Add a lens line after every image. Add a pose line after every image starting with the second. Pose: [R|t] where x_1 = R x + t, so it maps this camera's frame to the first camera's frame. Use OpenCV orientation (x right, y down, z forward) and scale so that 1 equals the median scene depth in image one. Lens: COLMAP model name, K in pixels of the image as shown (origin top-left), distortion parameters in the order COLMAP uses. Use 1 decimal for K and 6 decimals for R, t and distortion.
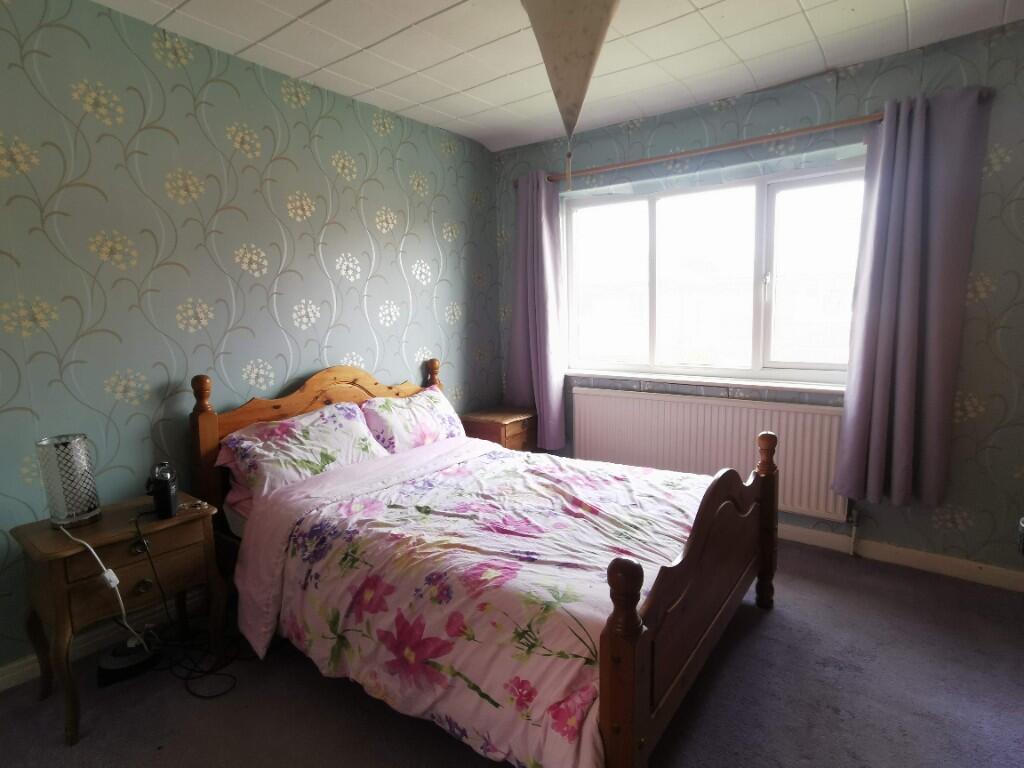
lens RADIAL K [[515.6, 0, 502.2], [0, 515.6, 385.3], [0, 0, 1]] dist [-0.051449, 0.047646]
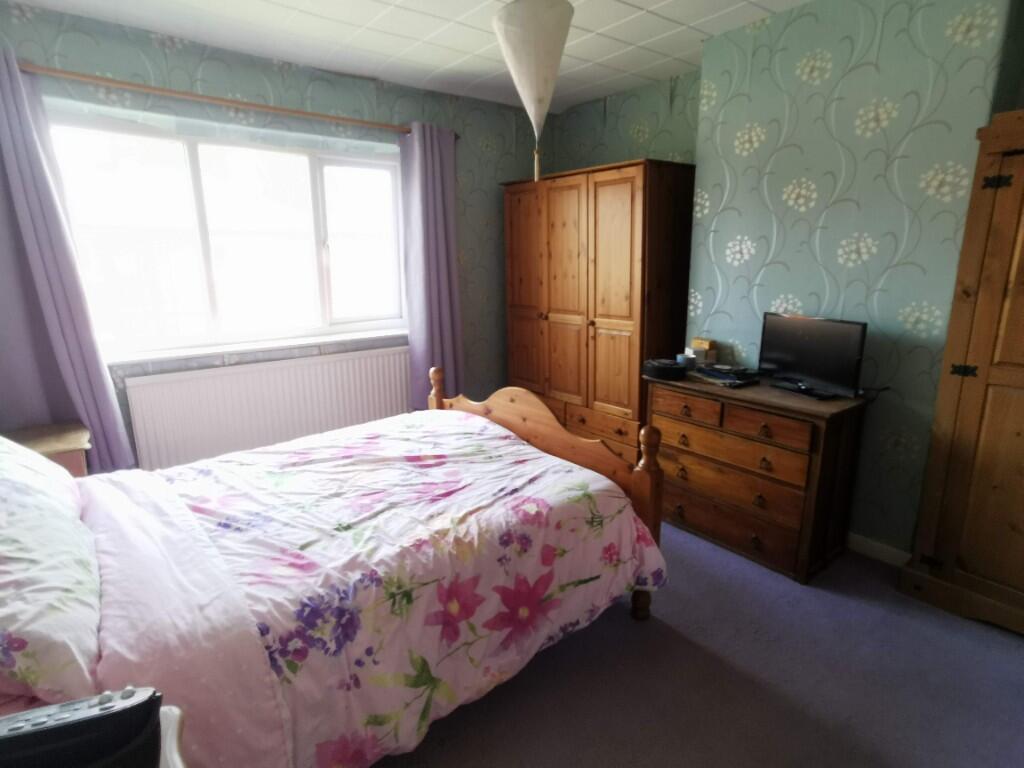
lens RADIAL K [[515.6, 0, 502.2], [0, 515.6, 385.3], [0, 0, 1]] dist [-0.051449, 0.047646]
pose [[0.306924, -0.210148, 0.928243, -0.812494], [0.137567, 0.974871, 0.175218, -0.088194], [-0.941739, 0.073917, 0.328121, 0.501174]]
